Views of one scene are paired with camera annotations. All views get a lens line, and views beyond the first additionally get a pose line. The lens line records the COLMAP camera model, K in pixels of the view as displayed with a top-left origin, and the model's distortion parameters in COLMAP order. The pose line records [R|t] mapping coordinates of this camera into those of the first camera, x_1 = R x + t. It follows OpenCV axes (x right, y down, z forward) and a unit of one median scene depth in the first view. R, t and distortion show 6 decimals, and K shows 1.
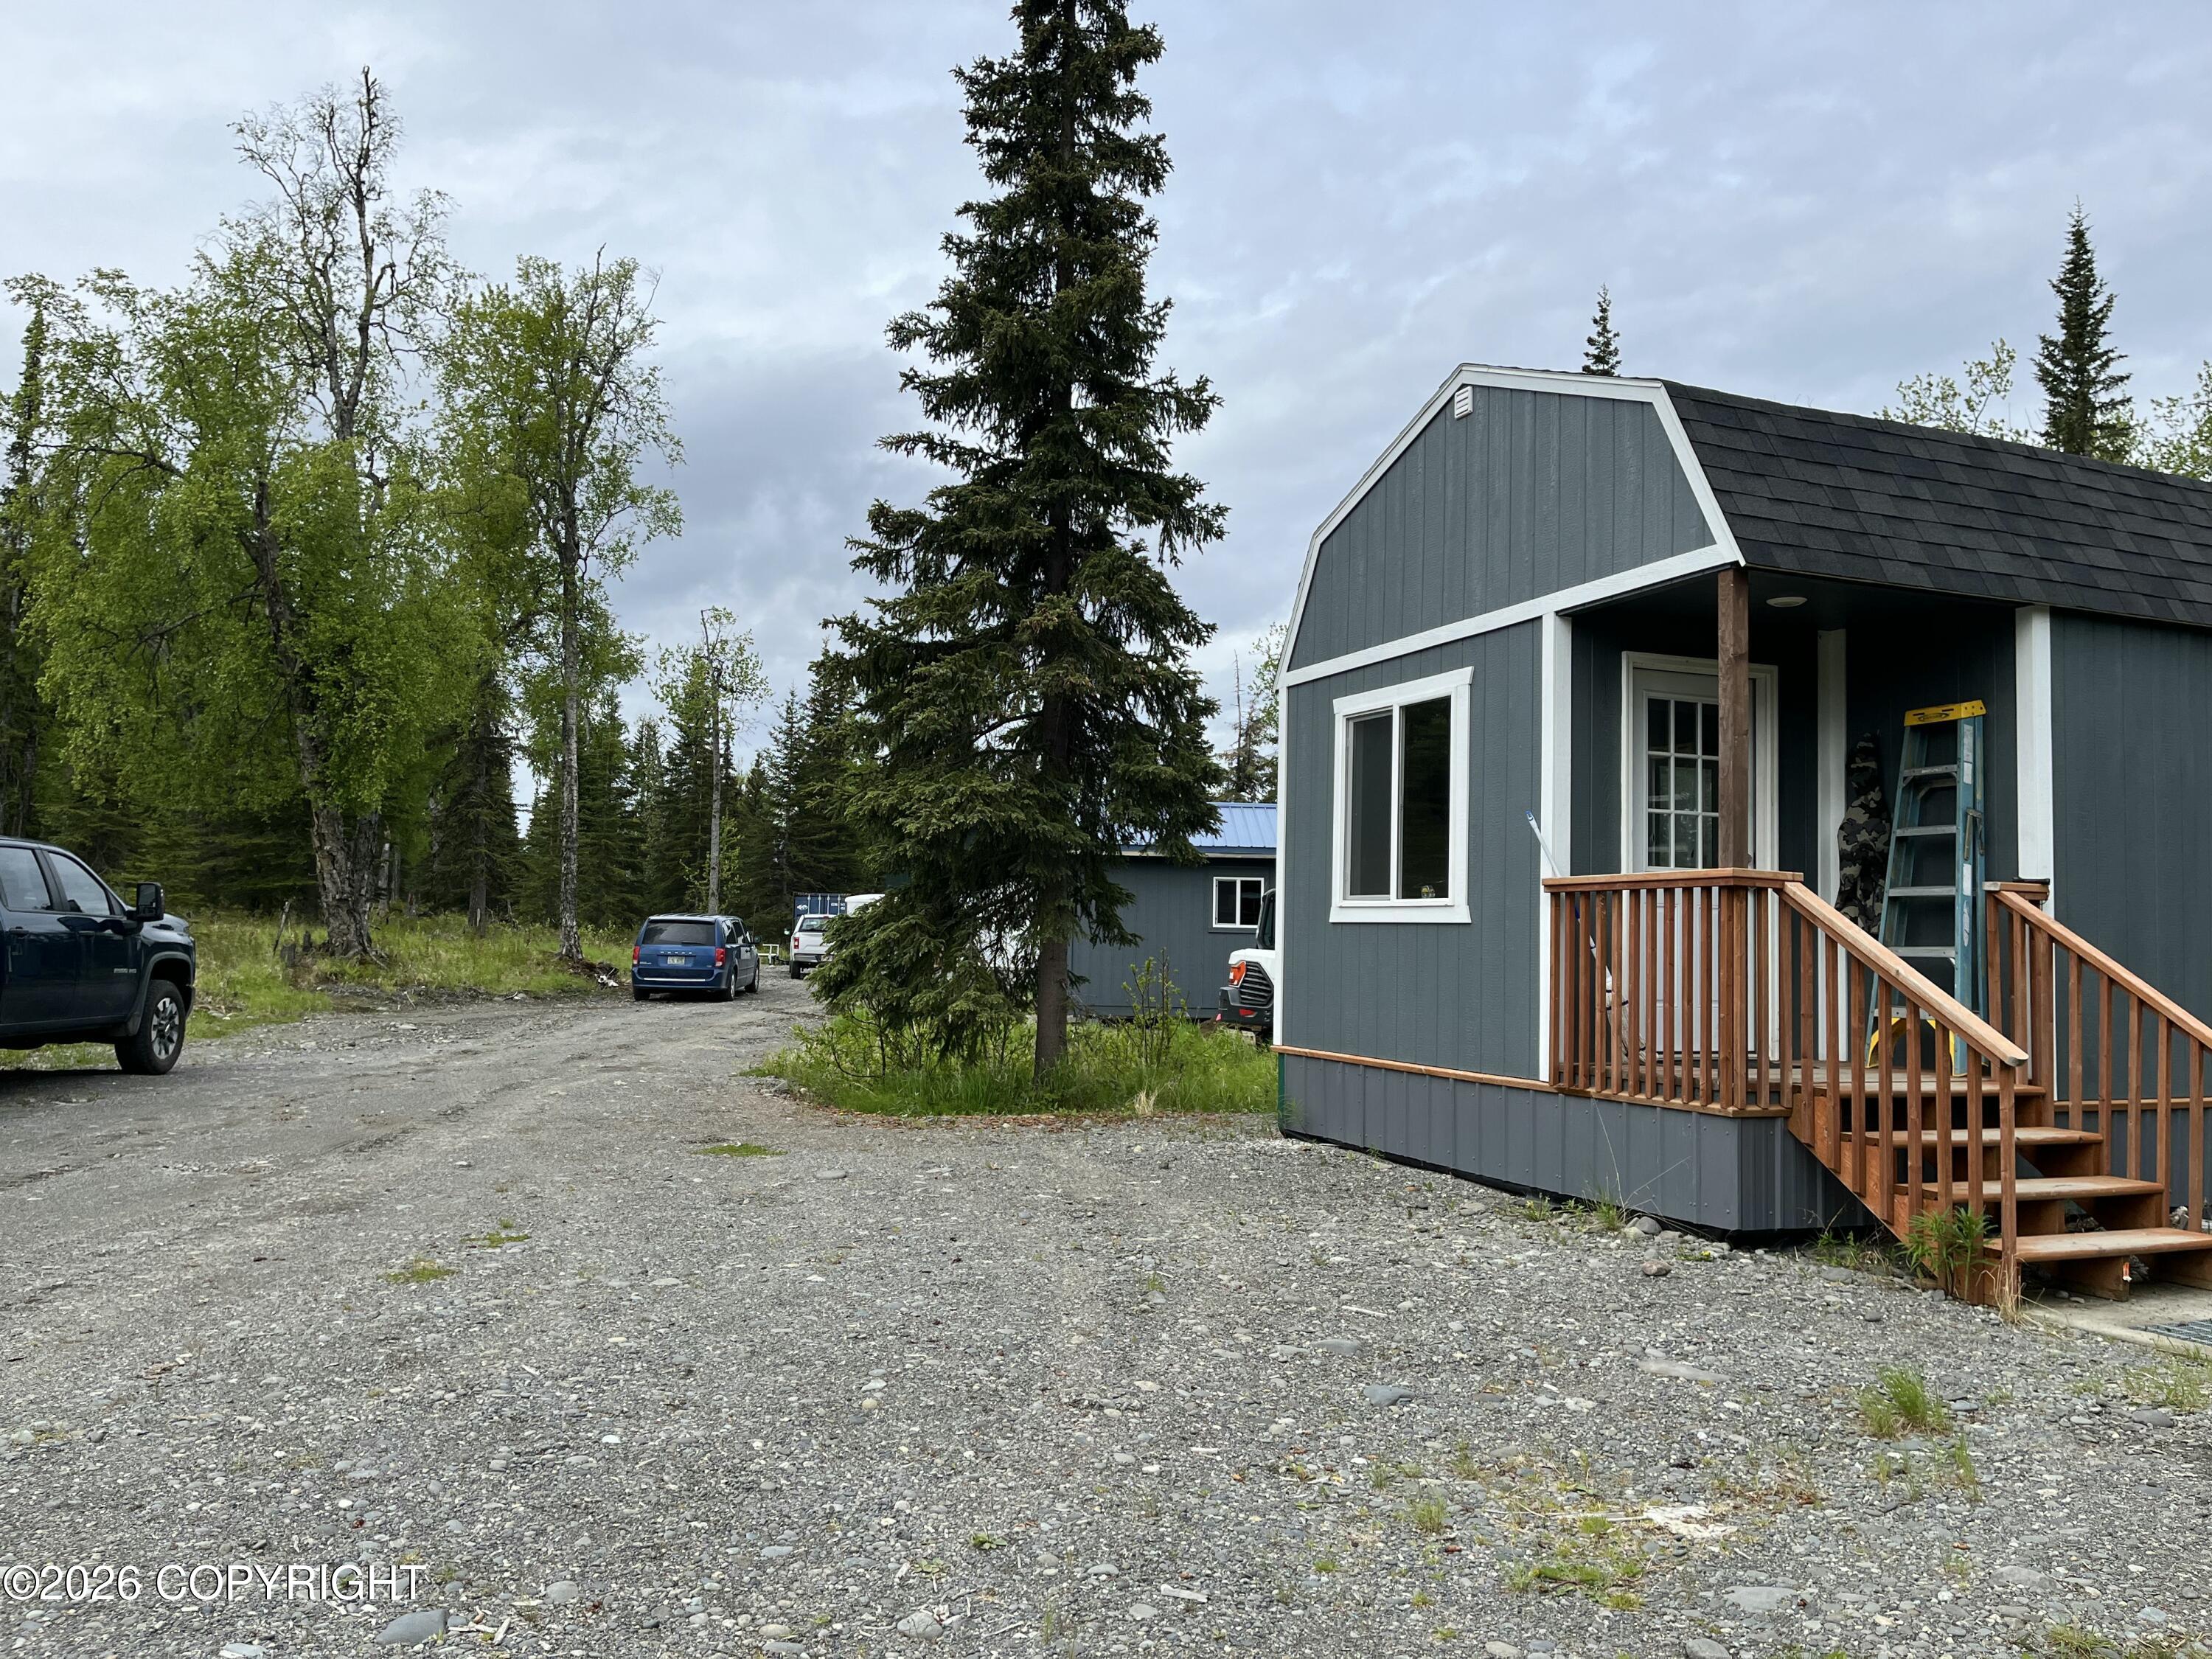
lens RADIAL K [[1678.0, 0, 1093.6], [0, 1678.0, 839.8], [0, 0, 1]] dist [0.066481, -0.093246]
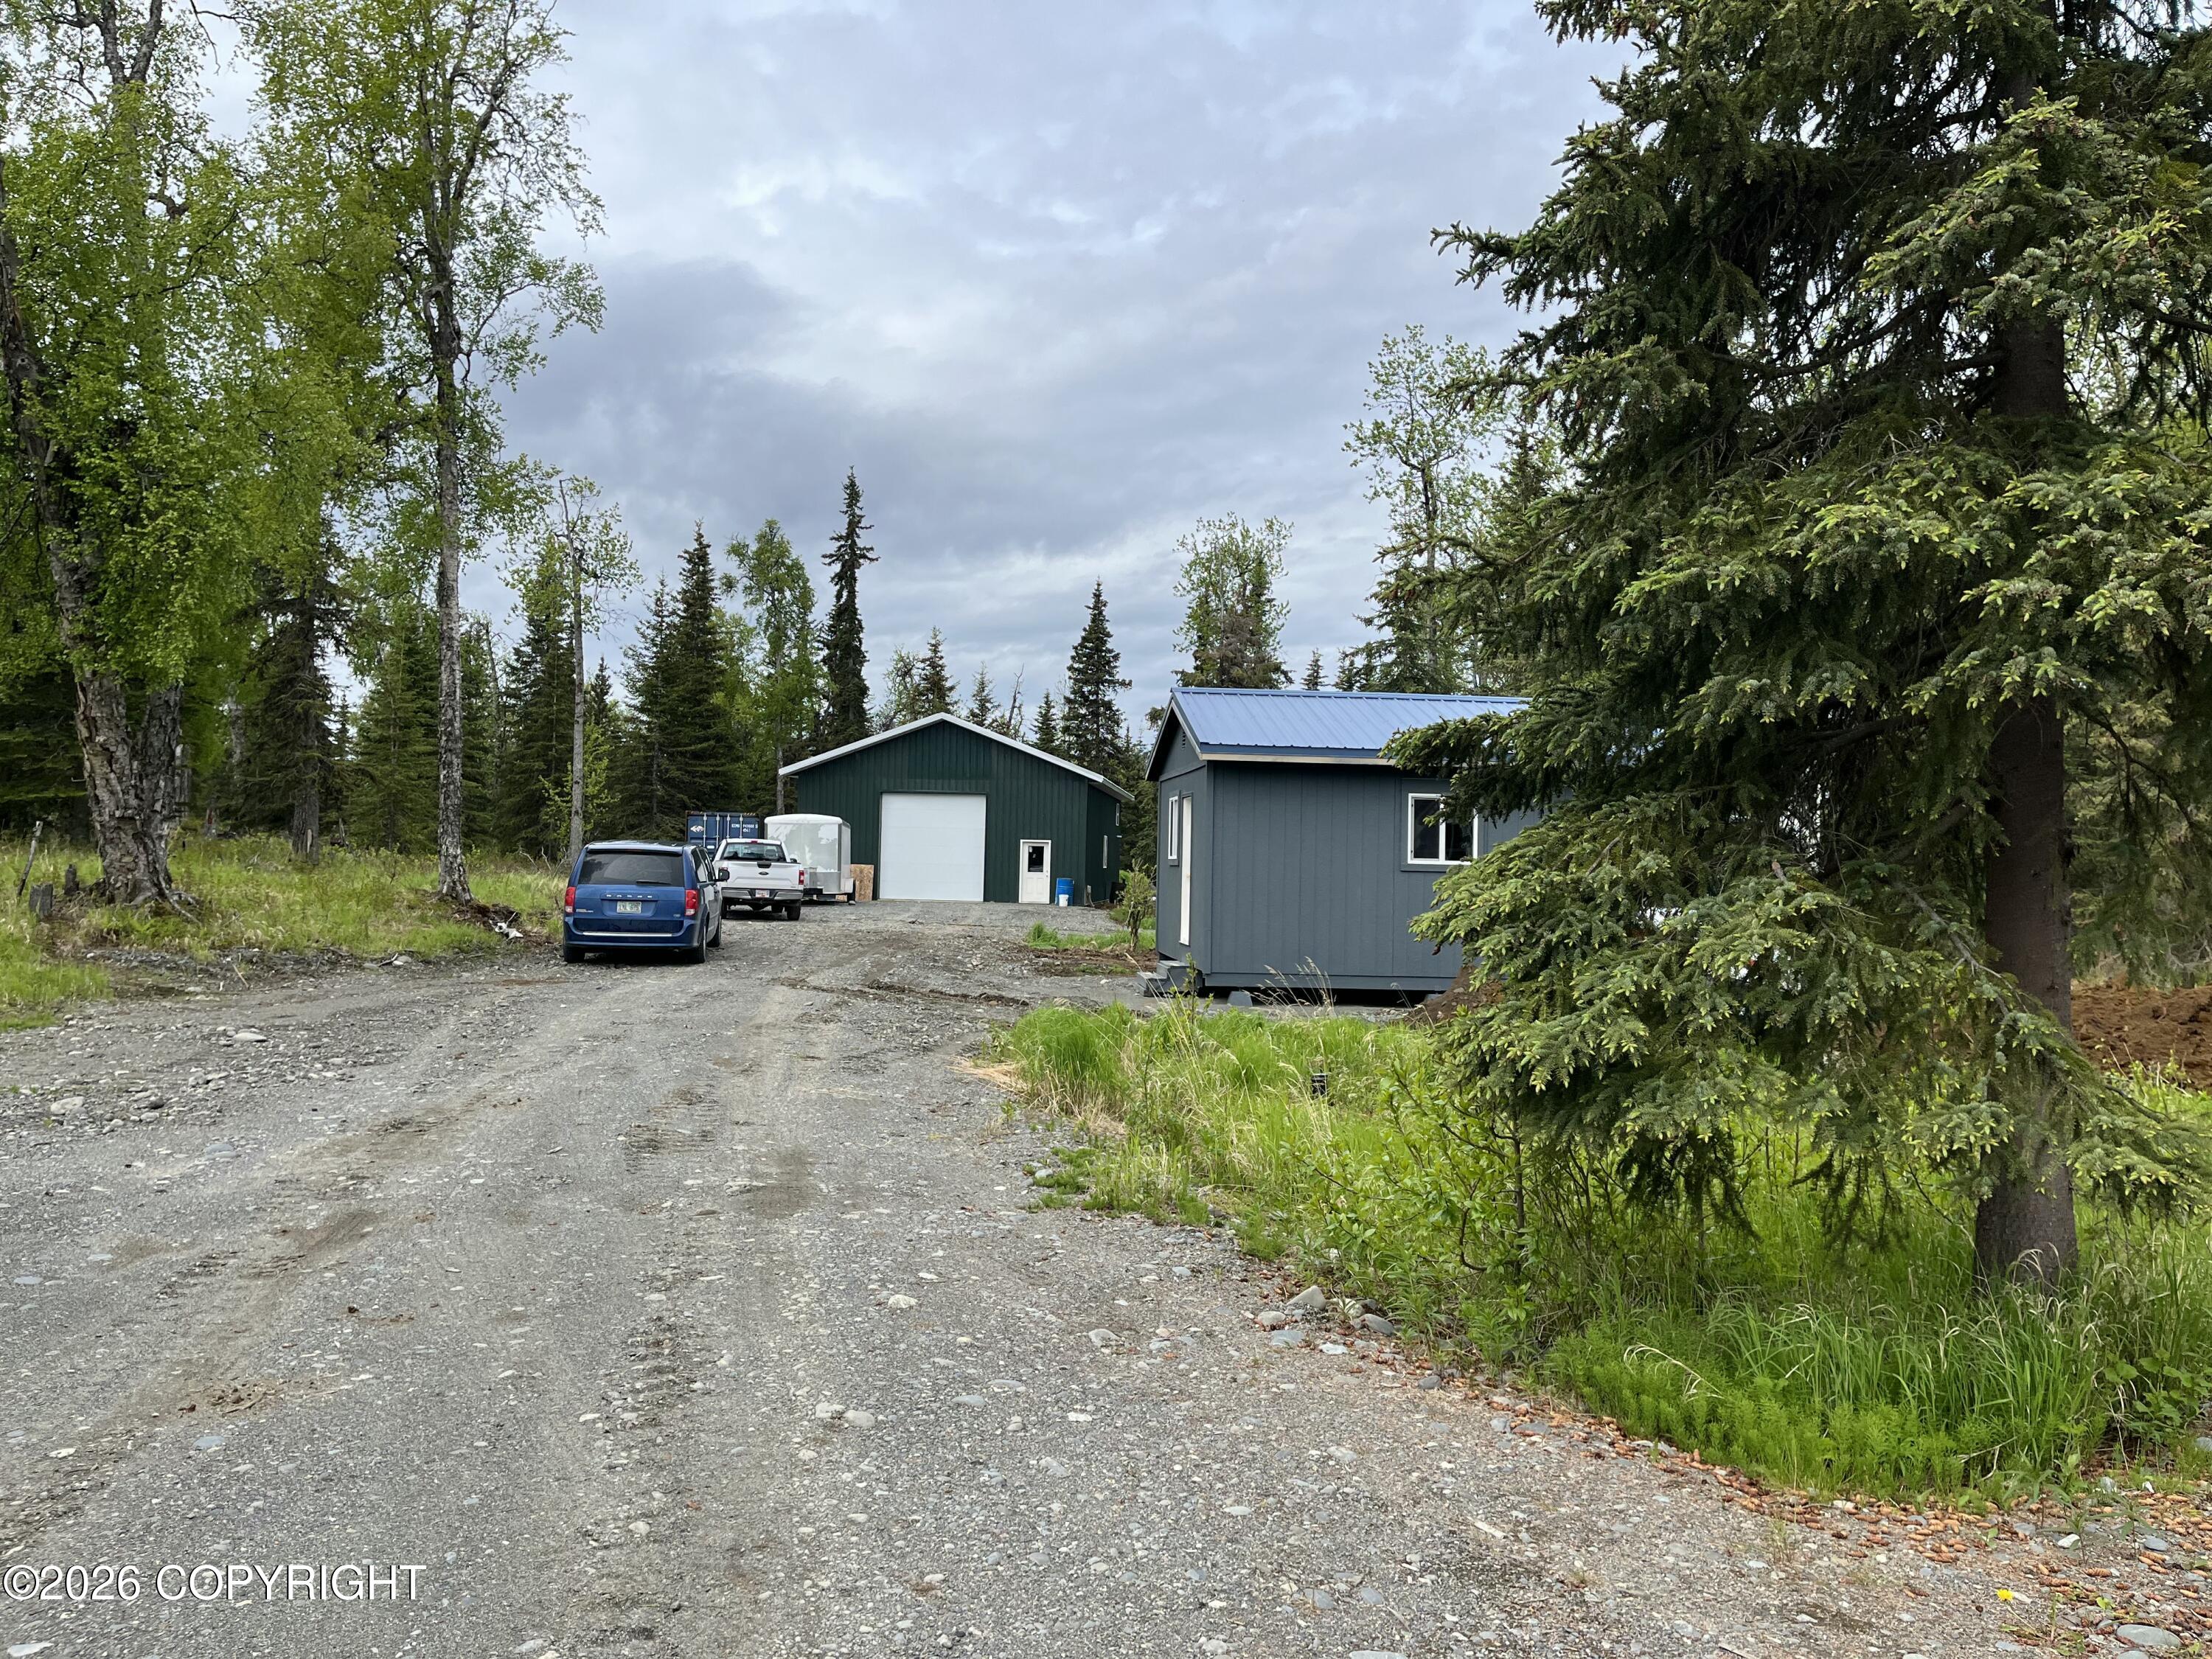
lens RADIAL K [[1678.0, 0, 1101.3], [0, 1678.0, 822.3], [0, 0, 1]] dist [0.066481, -0.093246]
pose [[0.994255, 0.004692, 0.106935, -0.137480], [-0.008617, 0.999305, 0.036280, 0.009864], [-0.106690, -0.036993, 0.993604, 0.304880]]
